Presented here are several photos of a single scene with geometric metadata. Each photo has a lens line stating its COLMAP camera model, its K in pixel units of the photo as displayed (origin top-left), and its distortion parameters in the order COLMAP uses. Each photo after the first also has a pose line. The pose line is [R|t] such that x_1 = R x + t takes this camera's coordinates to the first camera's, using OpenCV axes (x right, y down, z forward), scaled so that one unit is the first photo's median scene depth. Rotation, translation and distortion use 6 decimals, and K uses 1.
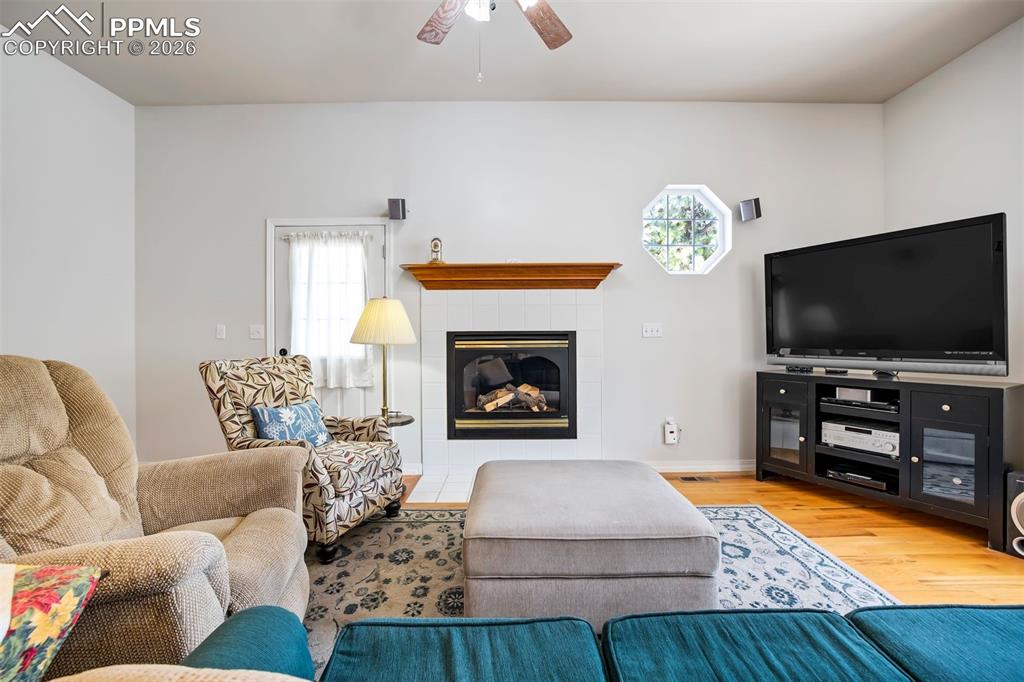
lens RADIAL K [[445.2, 0, 510.9], [0, 445.2, 342.6], [0, 0, 1]] dist [-0.024321, 0.004740]
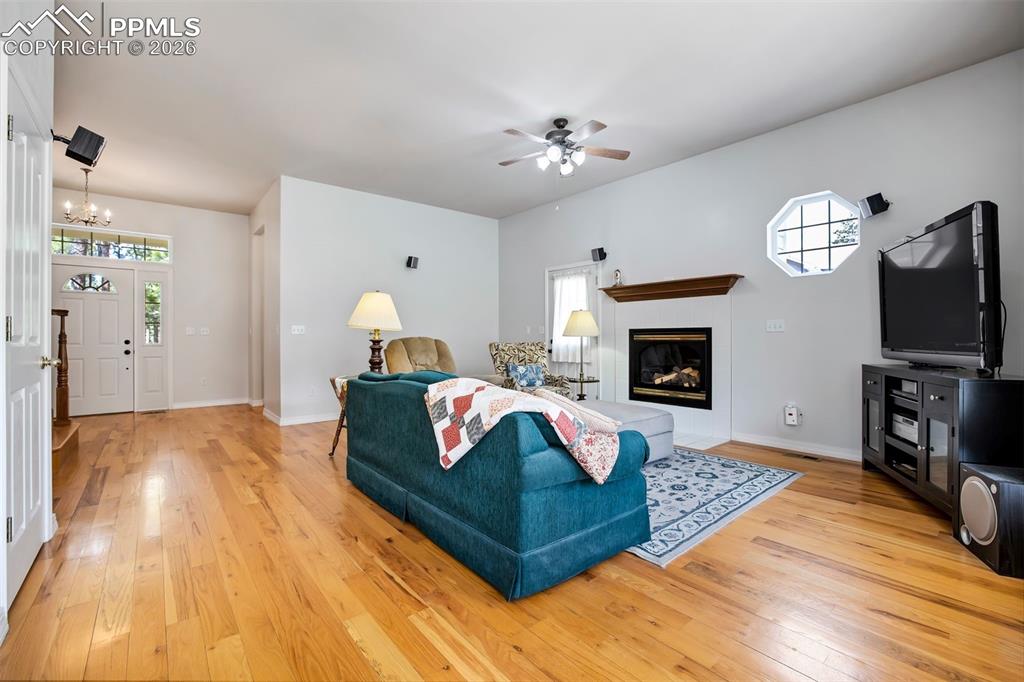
lens RADIAL K [[445.2, 0, 515.7], [0, 445.2, 337.5], [0, 0, 1]] dist [-0.024321, 0.004740]
pose [[0.649600, 0.005786, -0.760254, 0.782221], [-0.010094, 0.999949, -0.001015, 0.010510], [0.760209, 0.008333, 0.649625, -0.294514]]
